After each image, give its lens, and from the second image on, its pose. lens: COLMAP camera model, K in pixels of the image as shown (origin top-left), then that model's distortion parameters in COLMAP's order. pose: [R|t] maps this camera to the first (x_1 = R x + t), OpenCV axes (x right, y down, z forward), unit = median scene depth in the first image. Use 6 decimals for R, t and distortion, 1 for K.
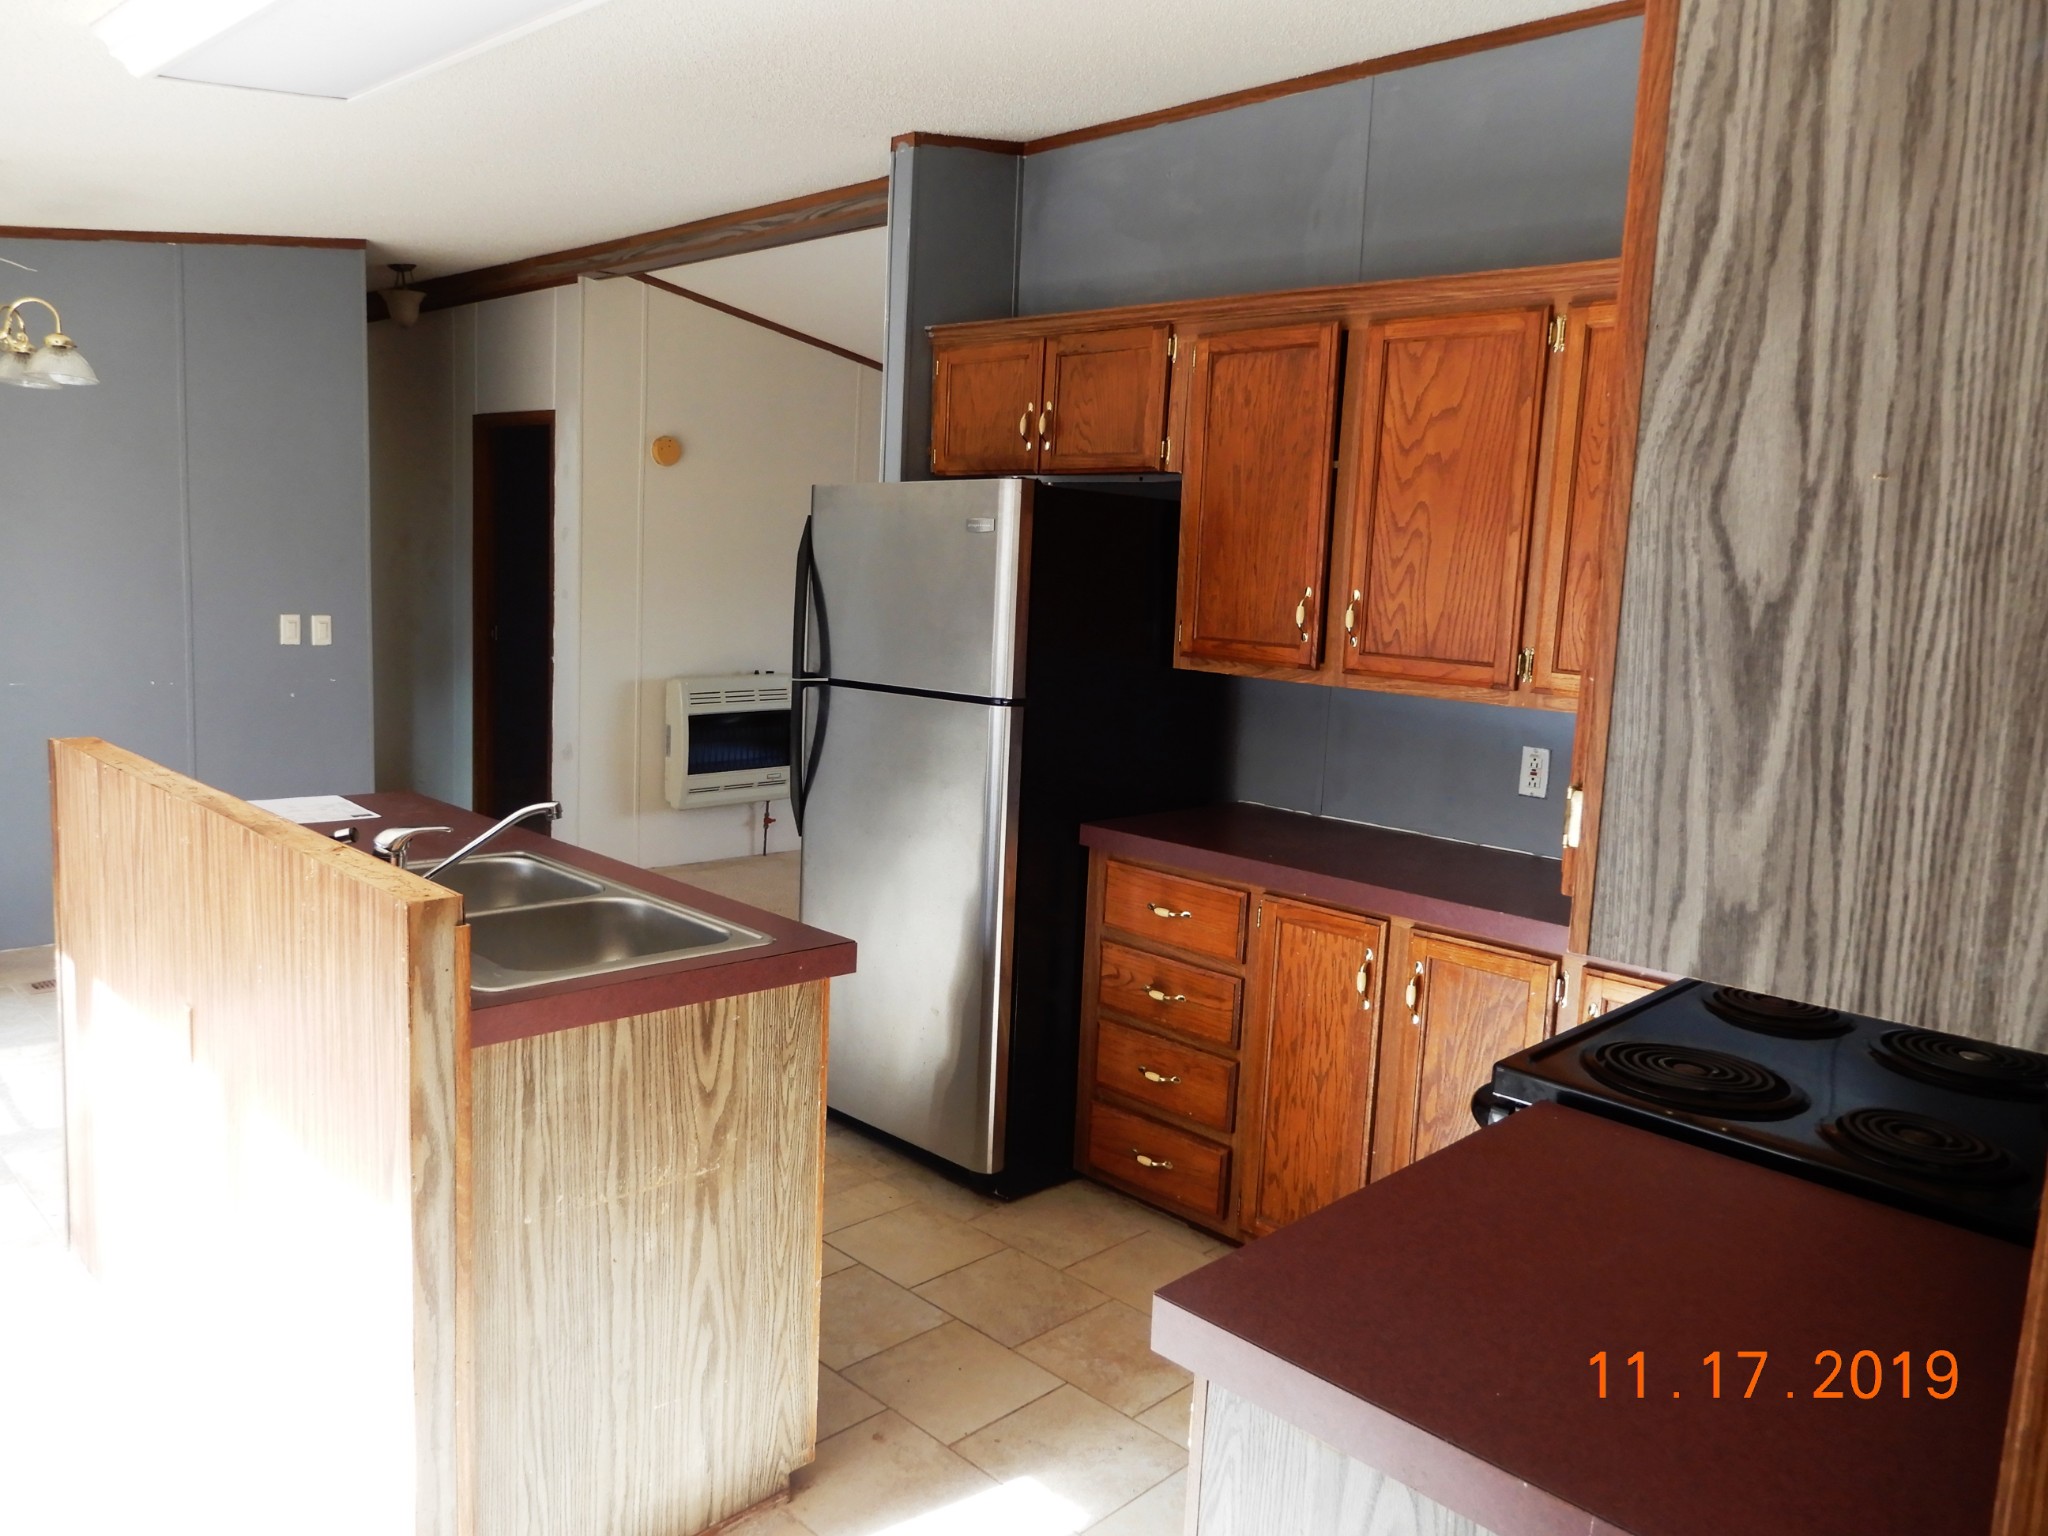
lens RADIAL K [[1465.3, 0, 1024.8], [0, 1465.3, 771.4], [0, 0, 1]] dist [0.007631, 0.008218]
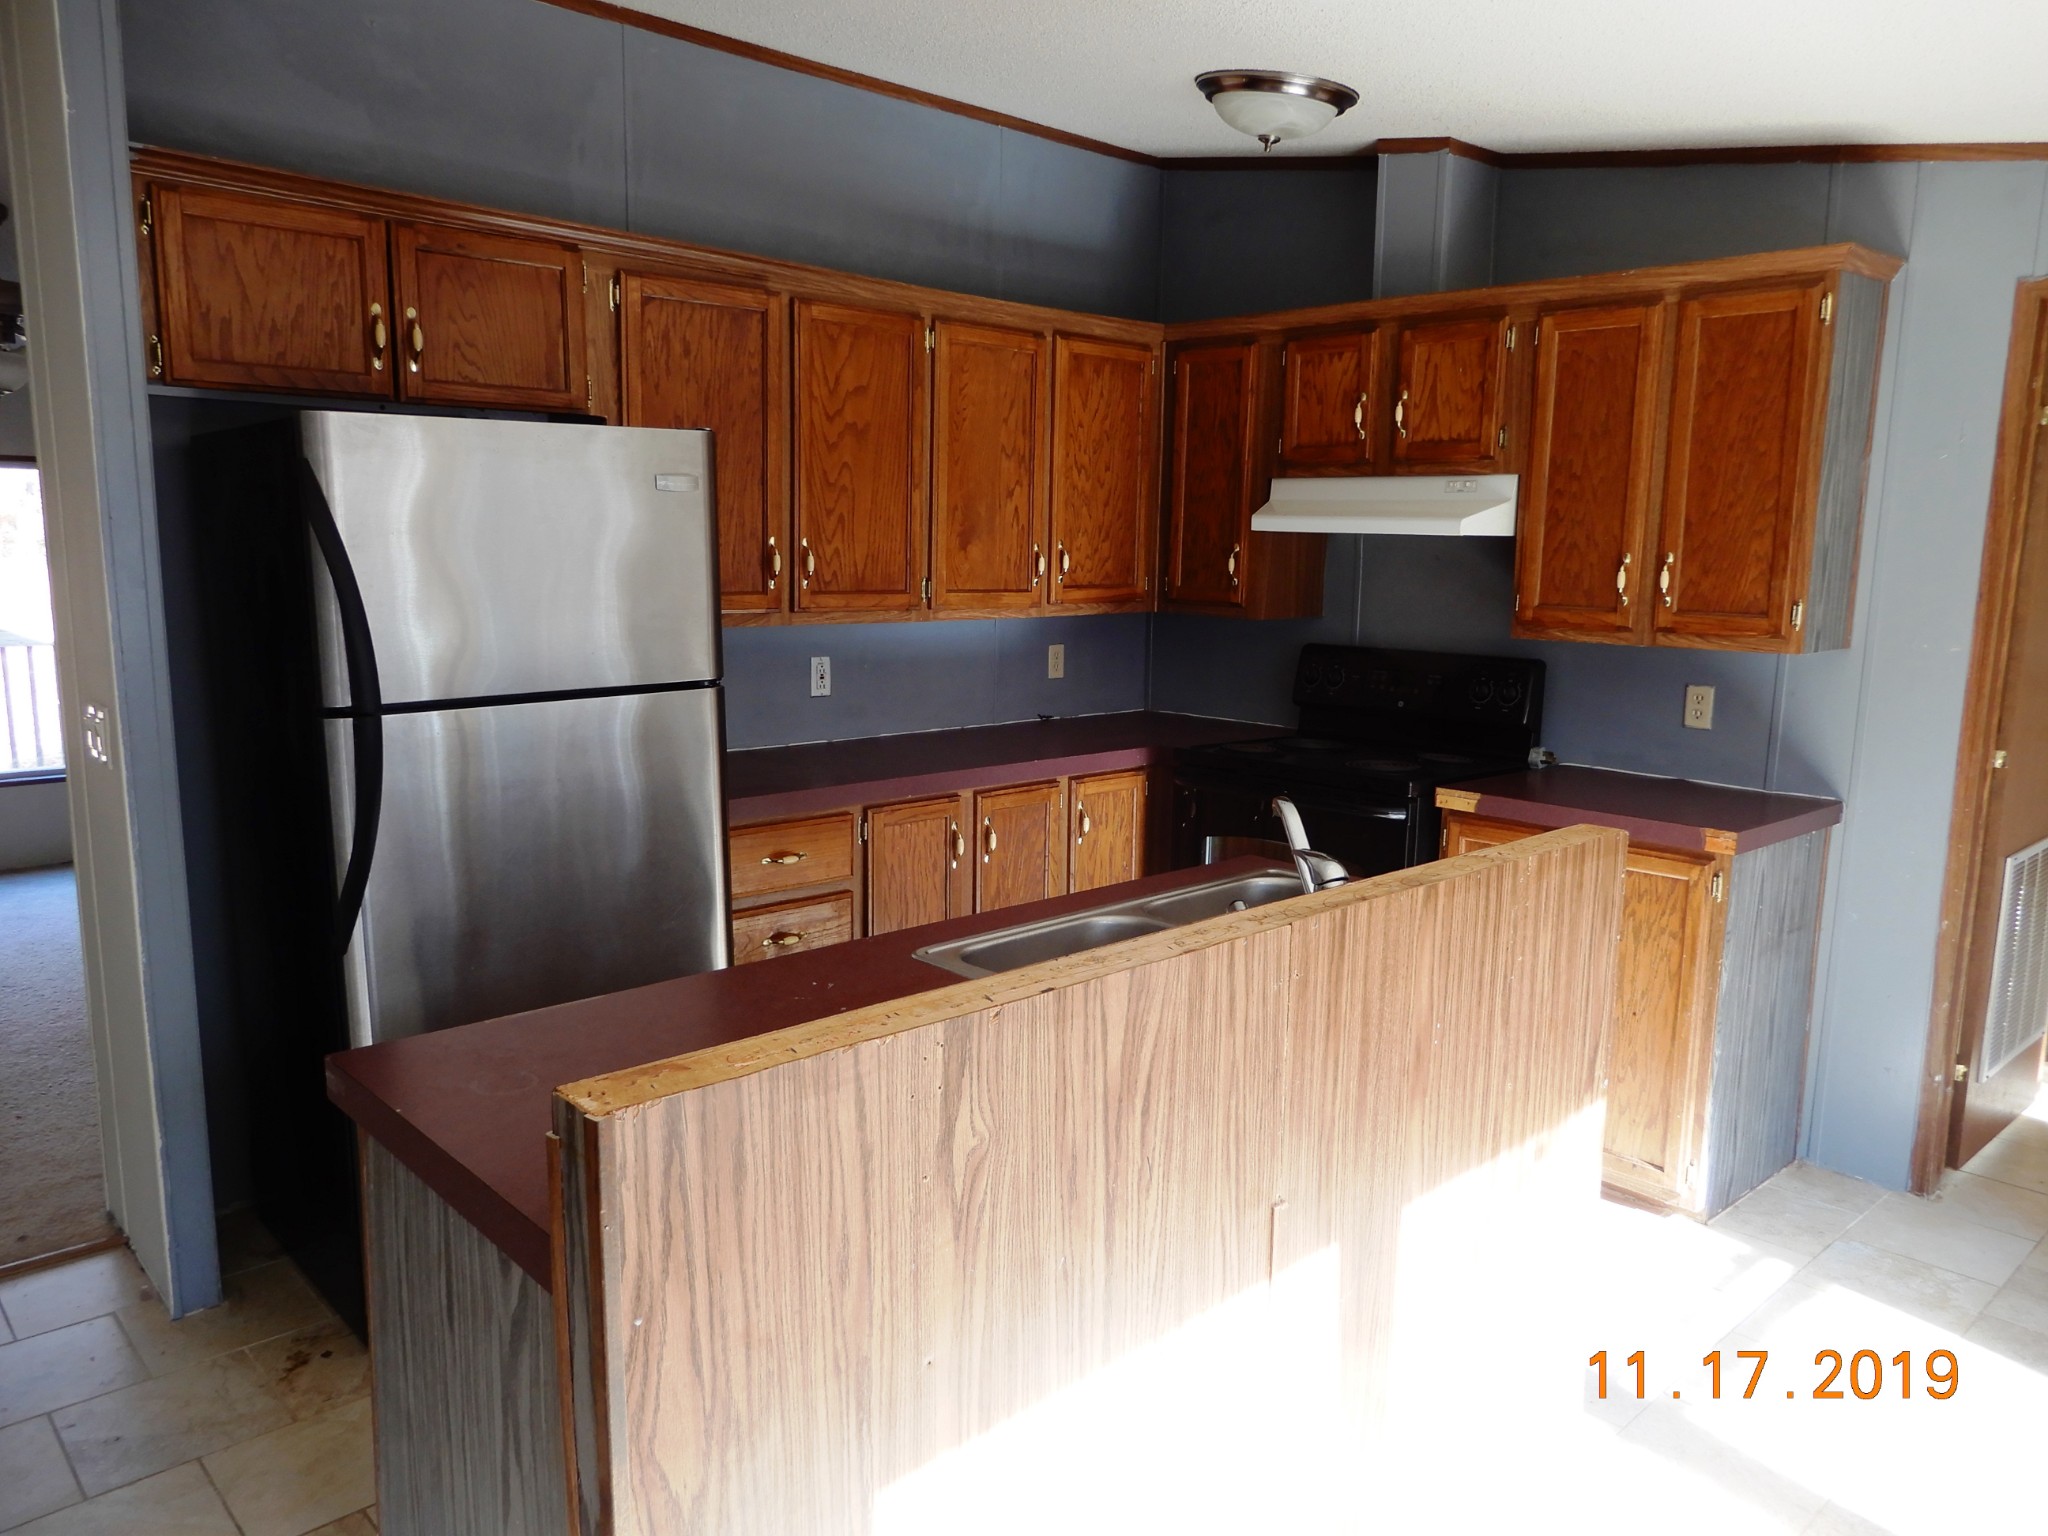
lens RADIAL K [[1465.3, 0, 1025.3], [0, 1465.3, 769.3], [0, 0, 1]] dist [0.007631, 0.008218]
pose [[0.050045, -0.205239, 0.977432, -0.906105], [0.121184, 0.972675, 0.198036, -0.152563], [-0.991368, 0.108538, 0.073549, 0.761174]]
